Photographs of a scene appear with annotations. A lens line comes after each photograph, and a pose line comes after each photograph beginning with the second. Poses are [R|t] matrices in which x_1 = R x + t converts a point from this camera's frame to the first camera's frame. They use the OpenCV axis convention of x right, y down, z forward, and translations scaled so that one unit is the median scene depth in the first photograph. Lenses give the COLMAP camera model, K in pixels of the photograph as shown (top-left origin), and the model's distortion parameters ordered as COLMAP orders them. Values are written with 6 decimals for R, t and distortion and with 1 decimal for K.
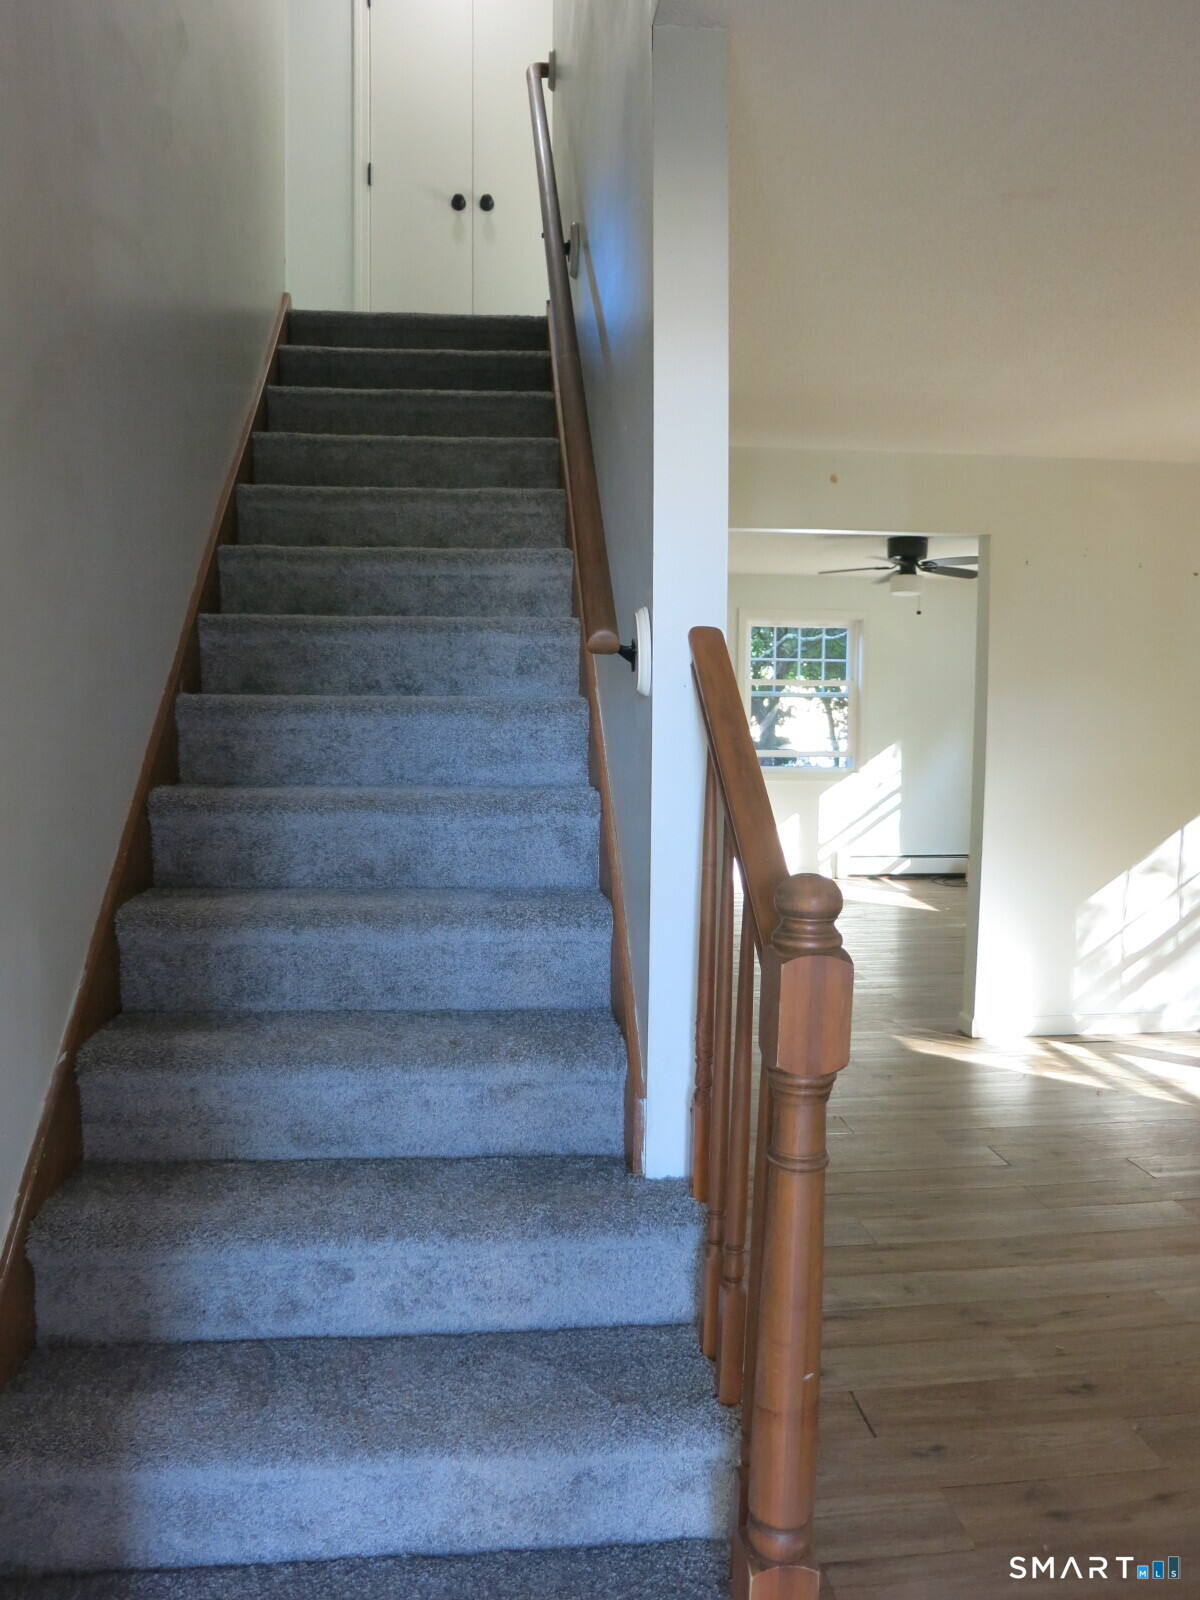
lens RADIAL K [[1158.5, 0, 595.0], [0, 1158.5, 793.2], [0, 0, 1]] dist [-0.041172, 0.012495]
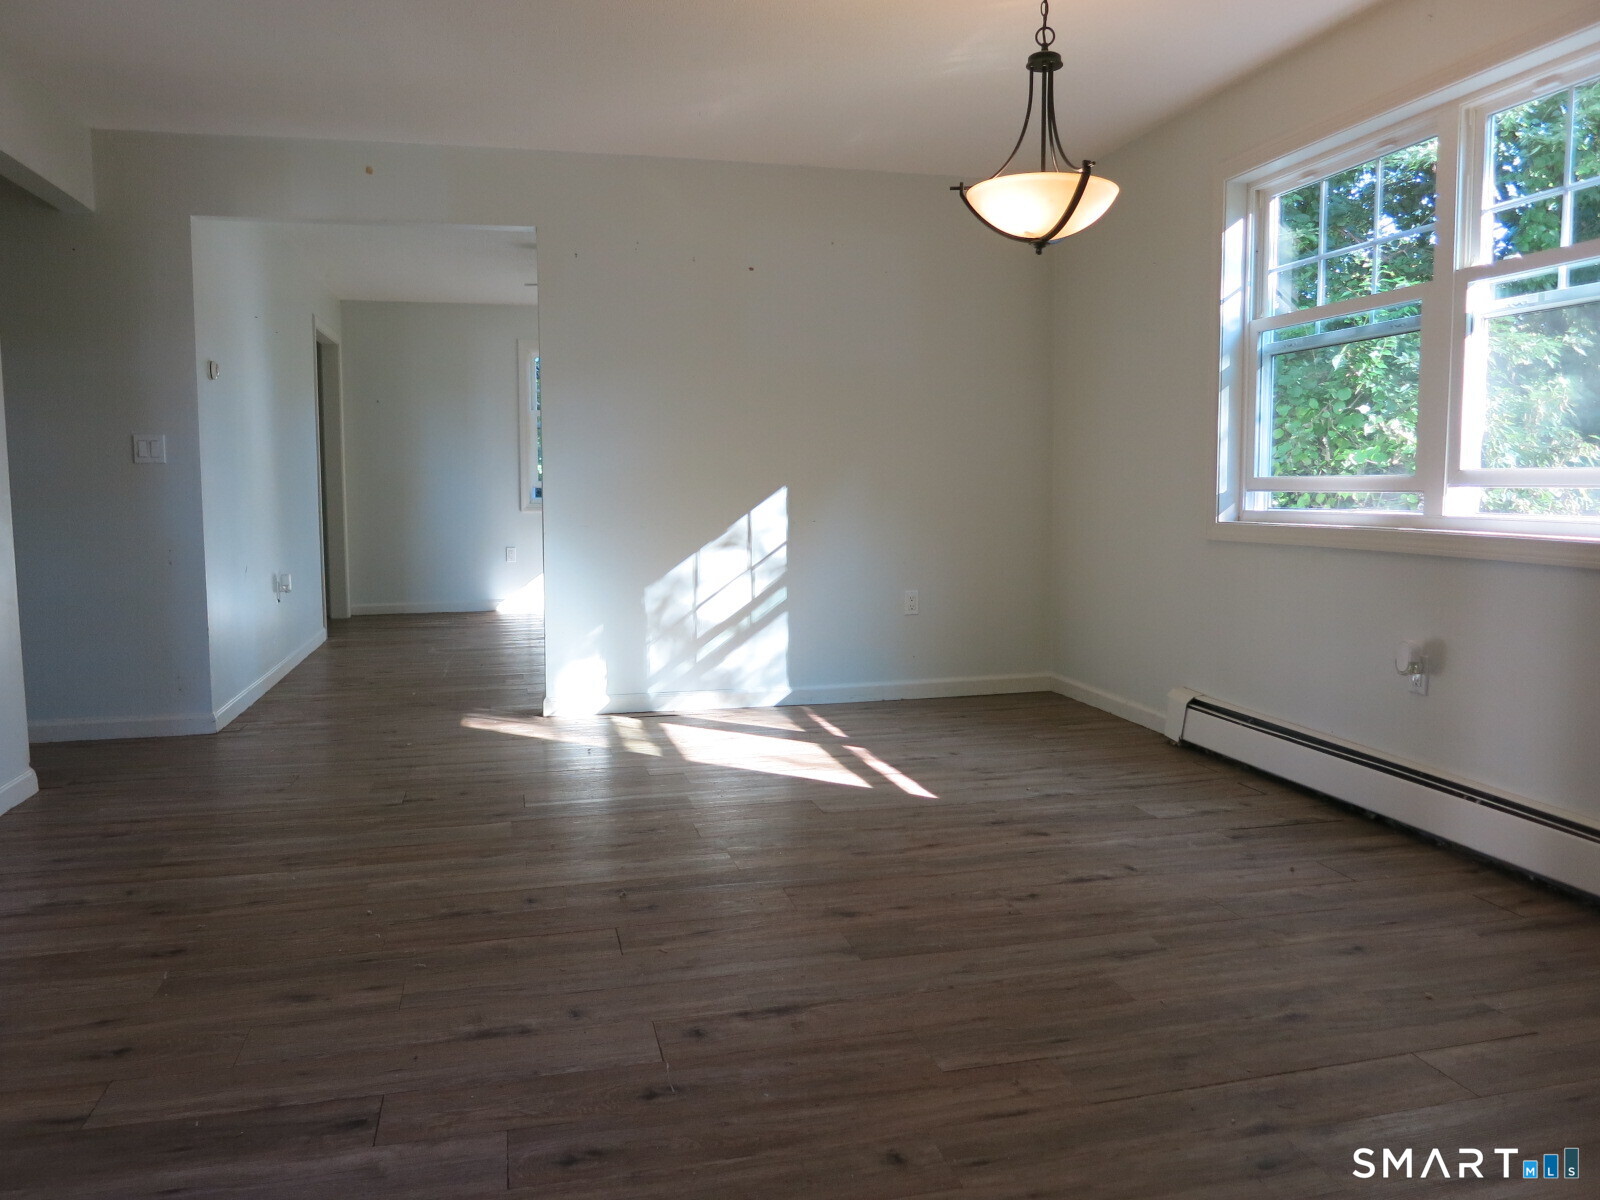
lens RADIAL K [[1158.5, 0, 800.0], [0, 1158.5, 600.9], [0, 0, 1]] dist [-0.041172, 0.012495]
pose [[0.990615, -0.025864, 0.134211, 0.798235], [0.022738, 0.999435, 0.024768, 0.167891], [-0.134776, -0.021484, 0.990643, -0.109547]]
